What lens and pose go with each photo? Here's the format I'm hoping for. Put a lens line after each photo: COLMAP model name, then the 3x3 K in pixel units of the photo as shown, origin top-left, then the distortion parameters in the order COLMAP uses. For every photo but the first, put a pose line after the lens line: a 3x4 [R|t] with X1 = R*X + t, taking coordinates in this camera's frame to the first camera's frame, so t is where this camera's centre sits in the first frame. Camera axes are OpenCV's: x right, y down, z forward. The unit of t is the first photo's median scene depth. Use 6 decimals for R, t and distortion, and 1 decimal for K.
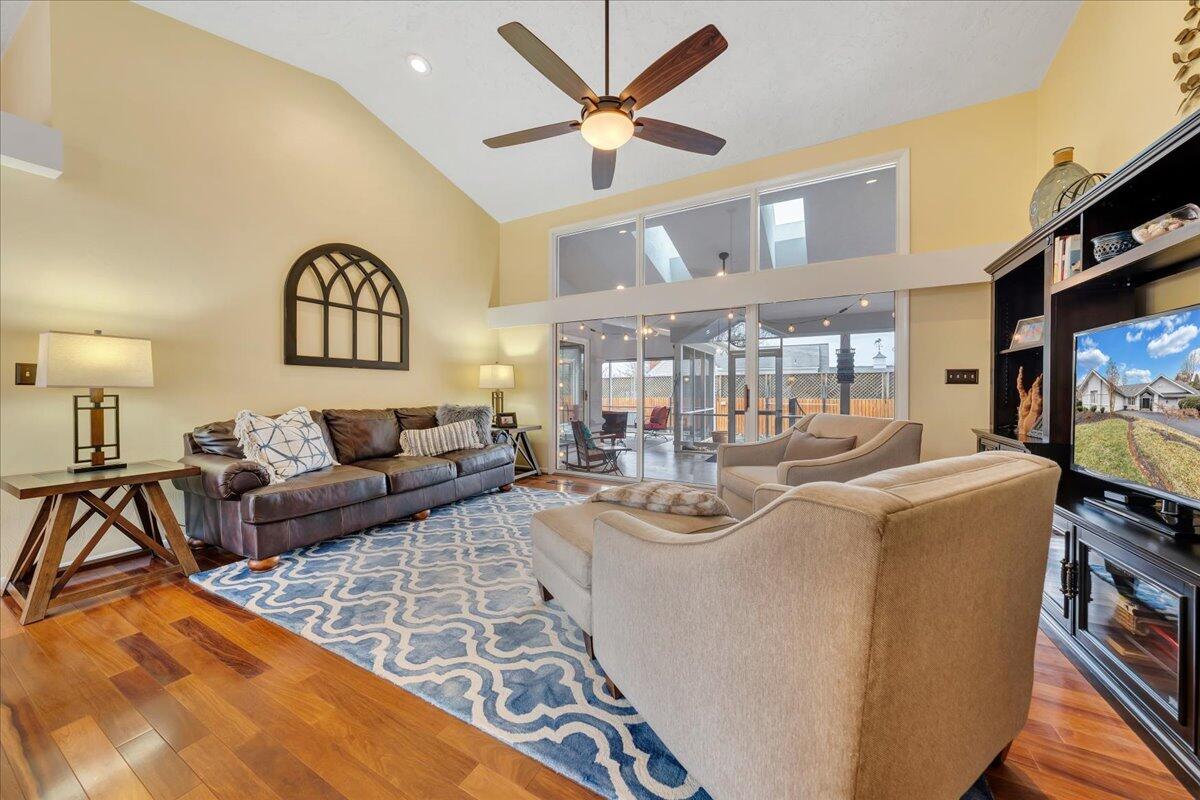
lens RADIAL K [[414.7, 0, 598.6], [0, 414.7, 395.6], [0, 0, 1]] dist [-0.002114, -0.000087]
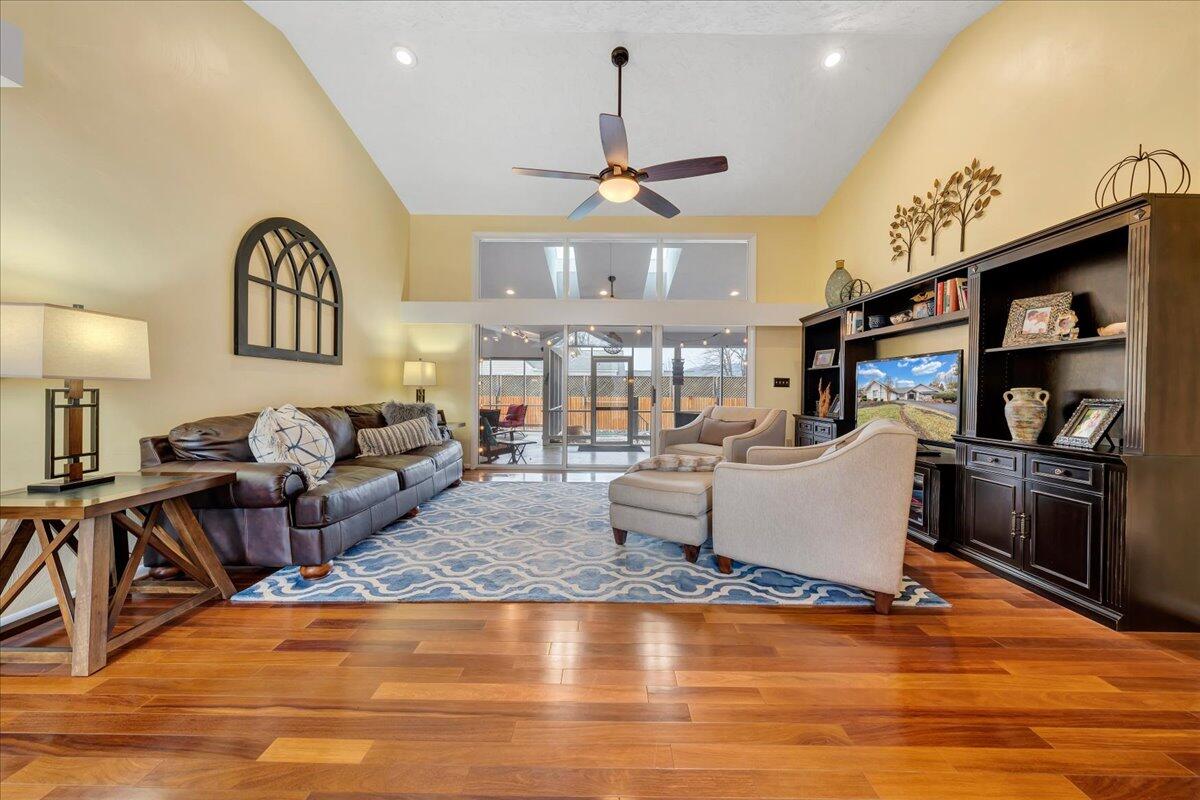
lens RADIAL K [[414.7, 0, 598.9], [0, 414.7, 395.4], [0, 0, 1]] dist [-0.002114, -0.000087]
pose [[0.882928, 0.001602, 0.469506, -0.691984], [-0.002400, 0.999997, 0.001100, 0.006966], [-0.469503, -0.002098, 0.882928, -0.130082]]
